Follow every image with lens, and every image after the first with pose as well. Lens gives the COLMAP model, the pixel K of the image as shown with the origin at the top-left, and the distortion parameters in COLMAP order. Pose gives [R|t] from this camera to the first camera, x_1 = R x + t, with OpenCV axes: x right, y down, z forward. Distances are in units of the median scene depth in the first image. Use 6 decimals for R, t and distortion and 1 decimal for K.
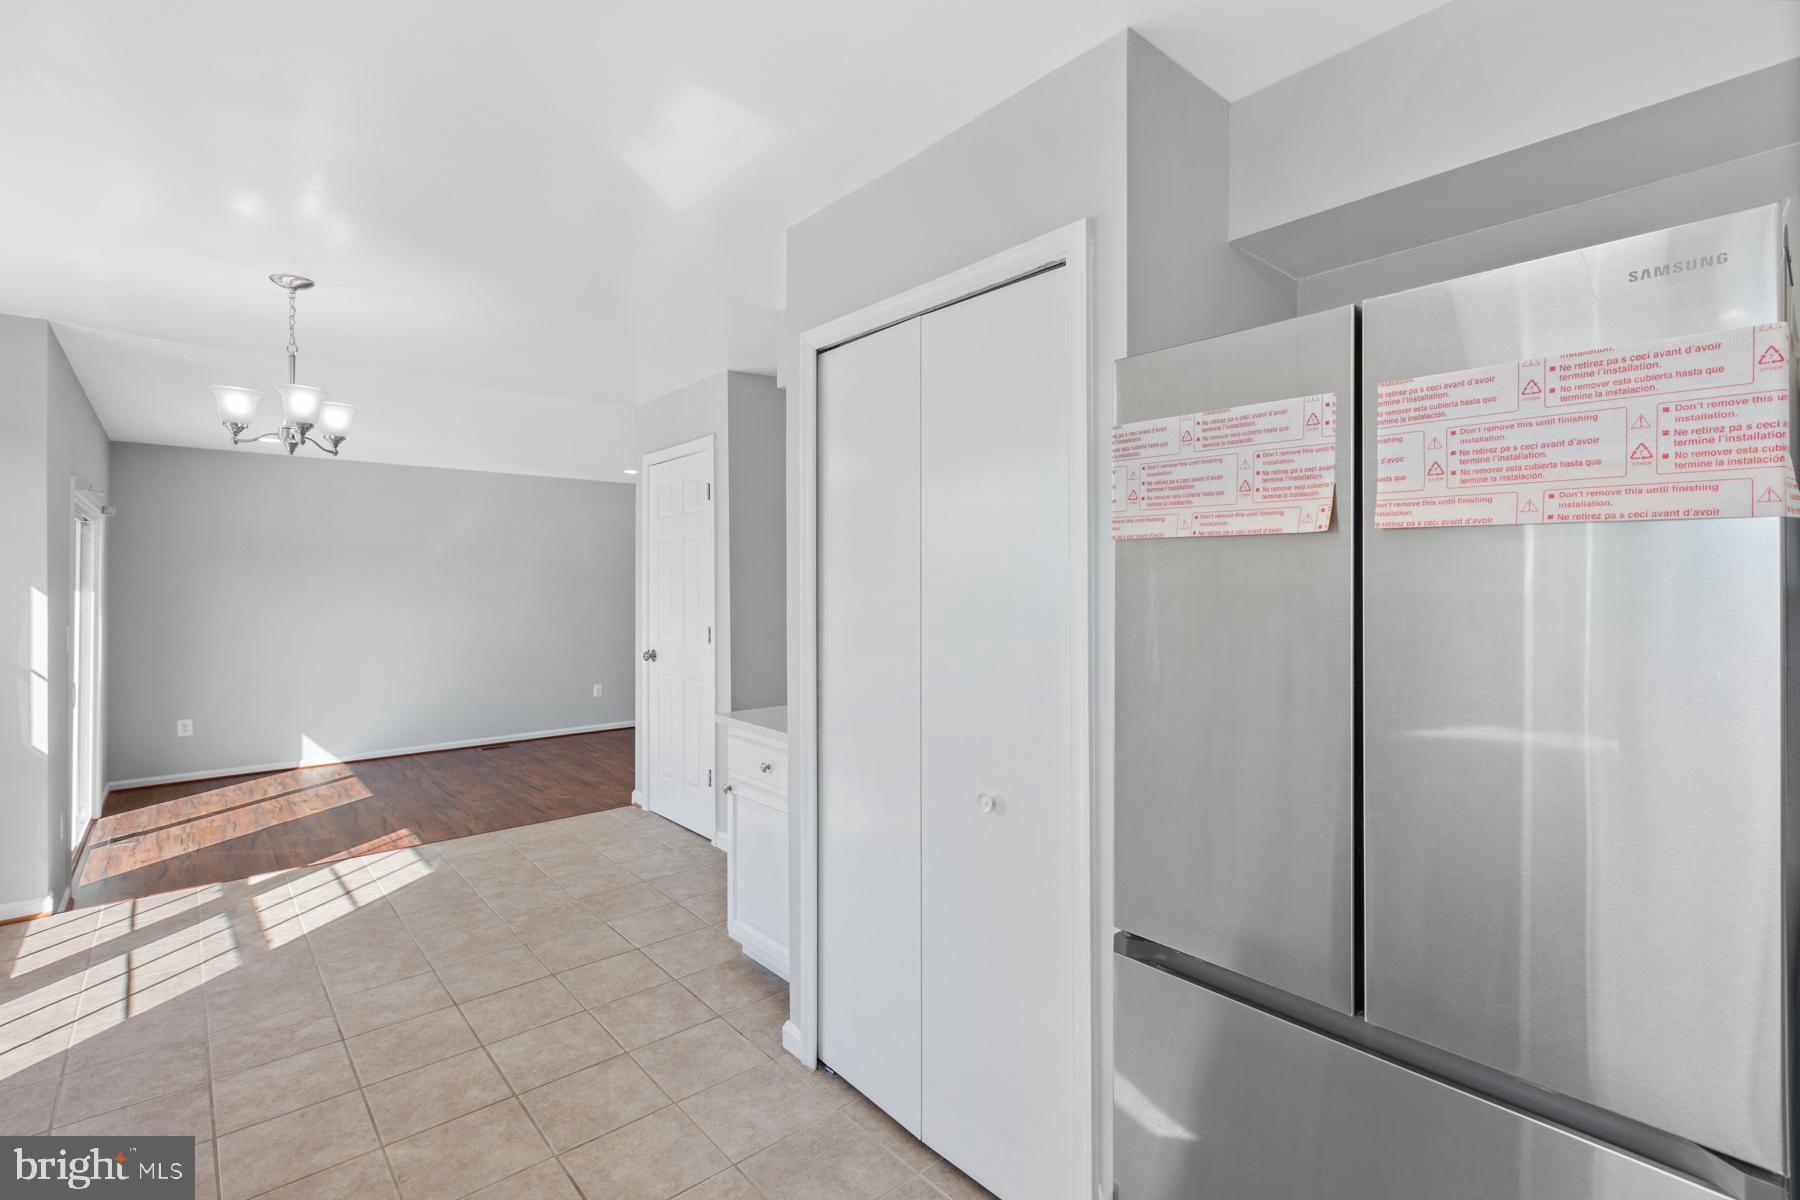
lens RADIAL K [[808.6, 0, 884.0], [0, 808.6, 588.3], [0, 0, 1]] dist [0.001073, -0.000067]
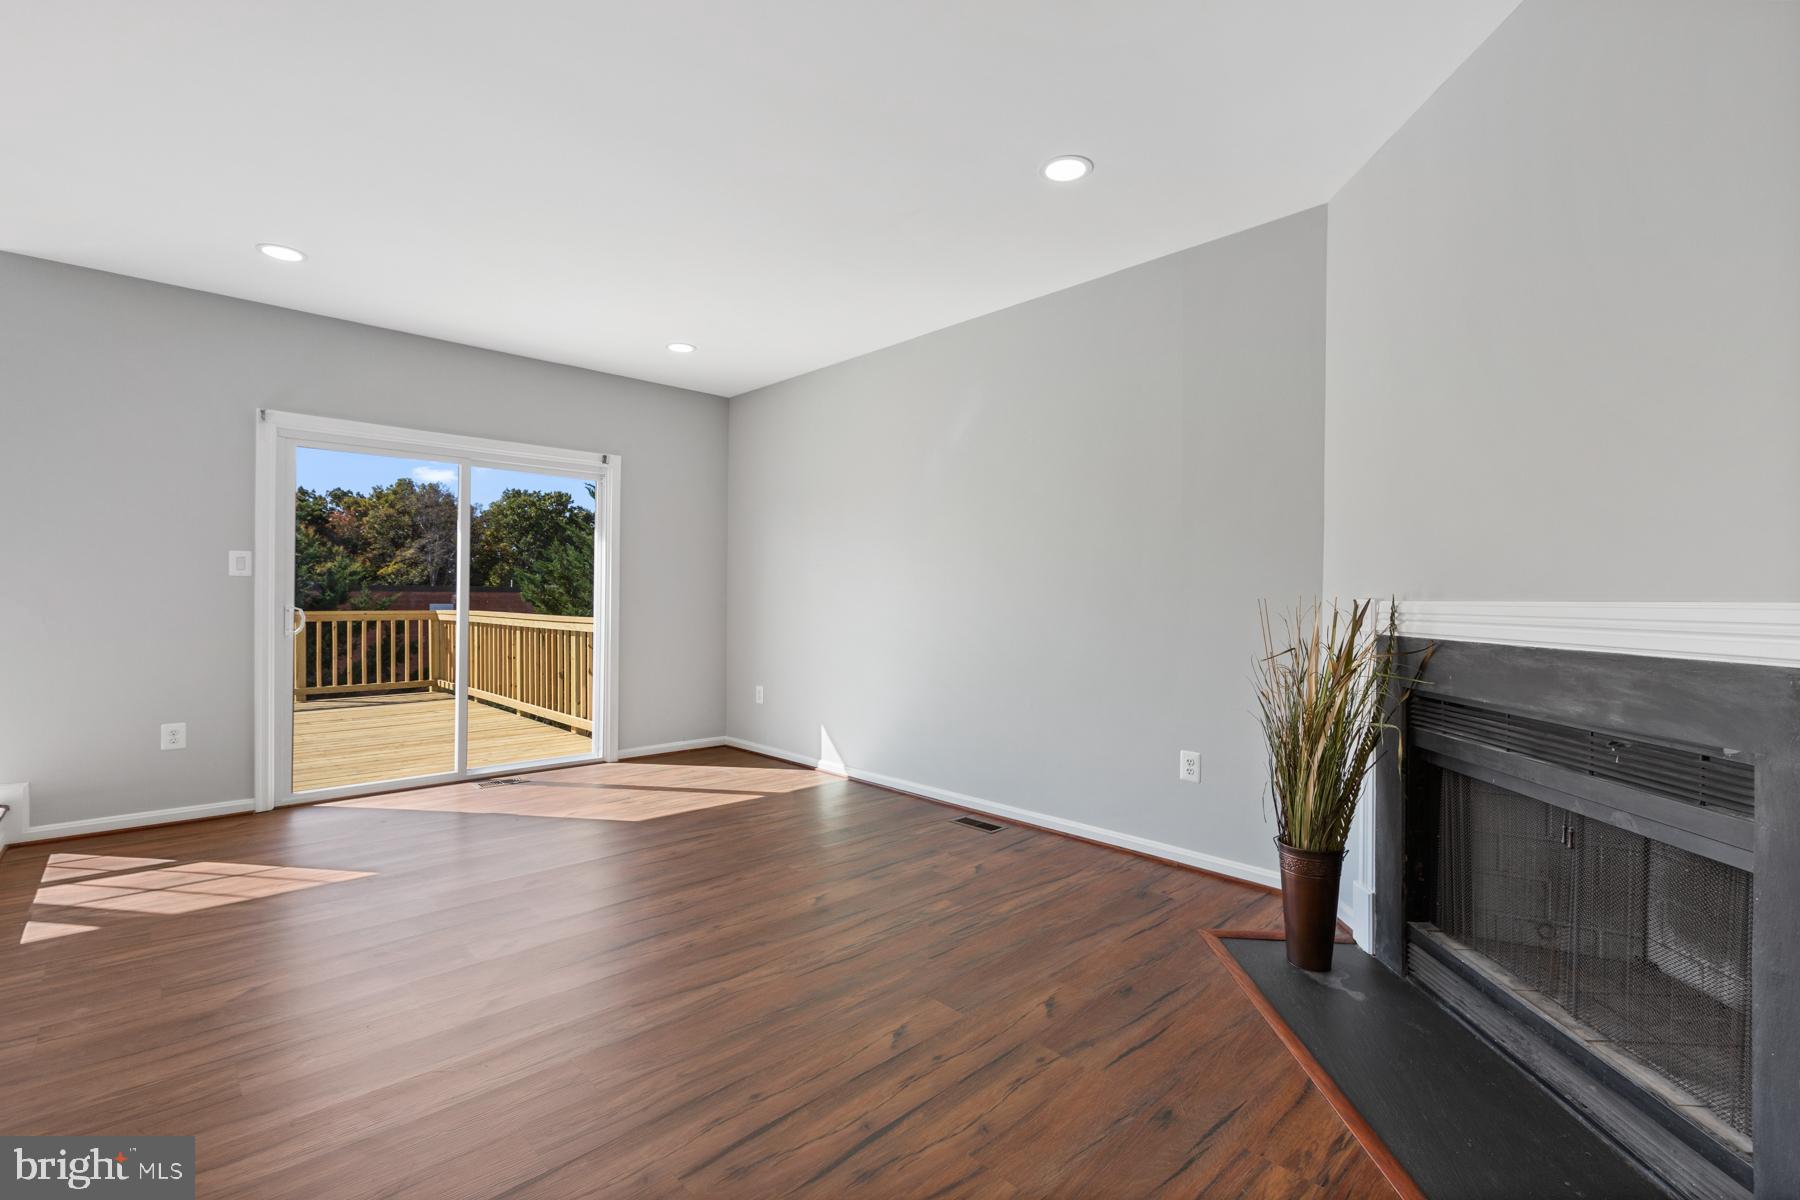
lens RADIAL K [[808.6, 0, 891.4], [0, 808.6, 595.7], [0, 0, 1]] dist [0.001073, -0.000067]
pose [[0.045257, 0.003424, -0.998969, 0.102834], [-0.010588, 0.999940, 0.002948, 0.105731], [0.998919, 0.010444, 0.045291, 2.088822]]
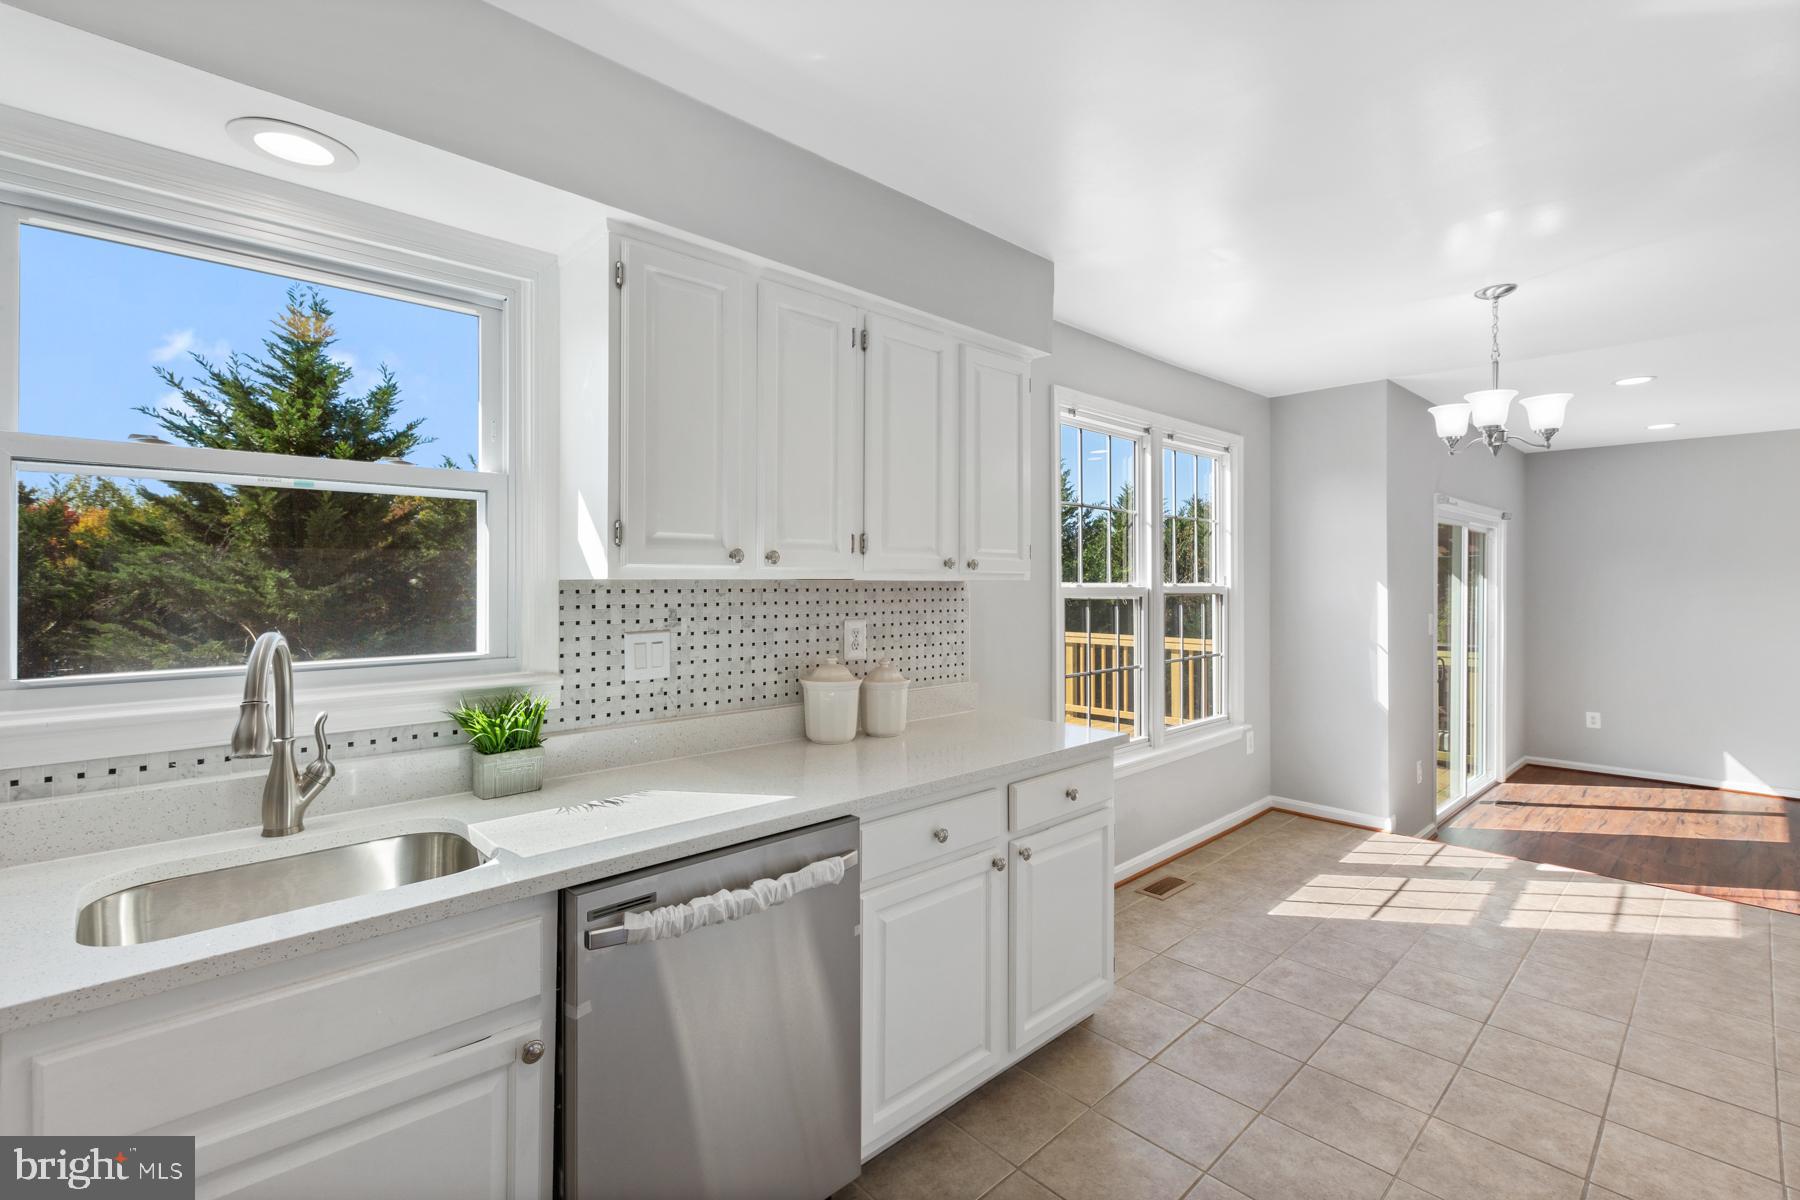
lens RADIAL K [[808.6, 0, 913.7], [0, 808.6, 585.9], [0, 0, 1]] dist [0.001073, -0.000067]
pose [[0.052084, 0.006020, -0.998625, 0.223814], [-0.004162, 0.999974, 0.005811, -0.000403], [0.998634, 0.003853, 0.052108, 0.155354]]
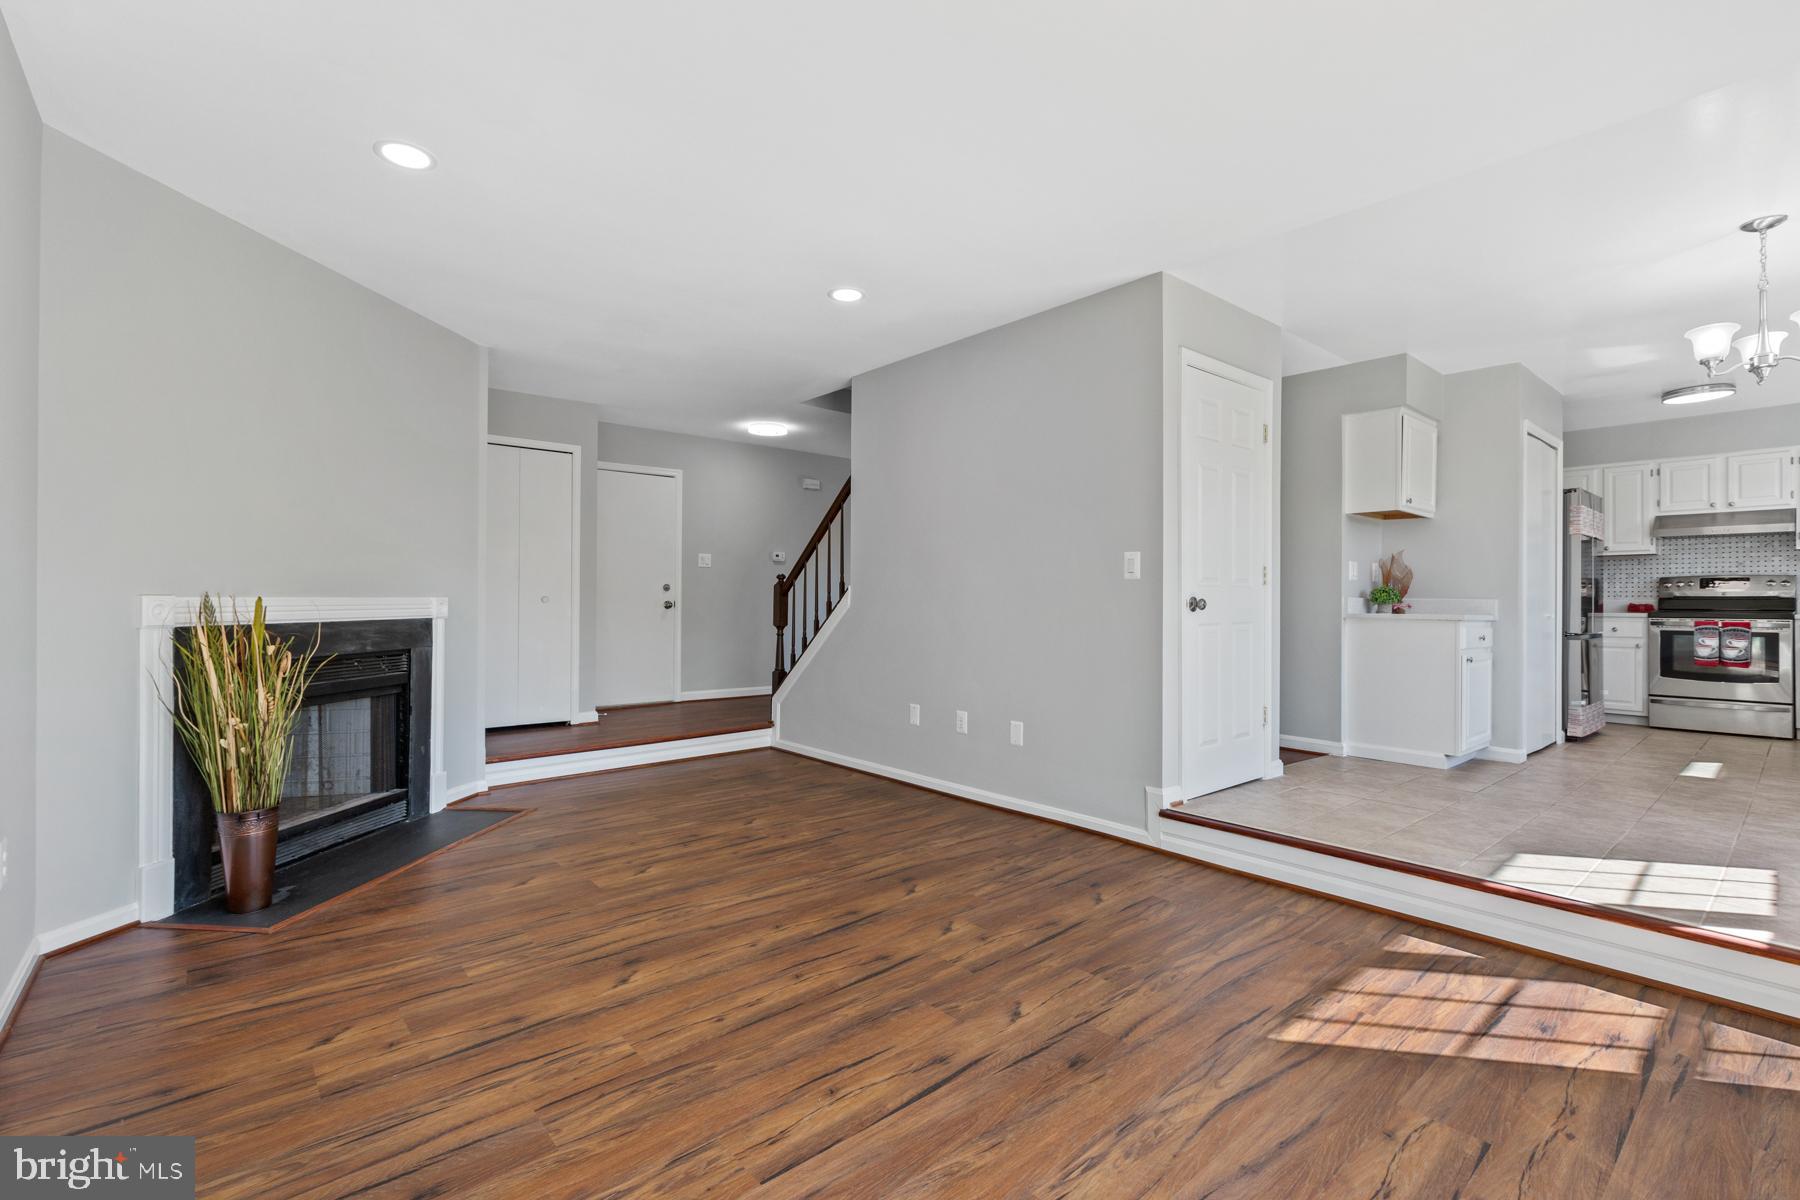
lens RADIAL K [[808.6, 0, 887.3], [0, 808.6, 600.2], [0, 0, 1]] dist [0.001073, -0.000067]
pose [[0.009539, 0.001857, 0.999953, -1.529169], [-0.000813, 0.999998, -0.001850, 0.112425], [-0.999954, -0.000795, 0.009540, 1.811173]]
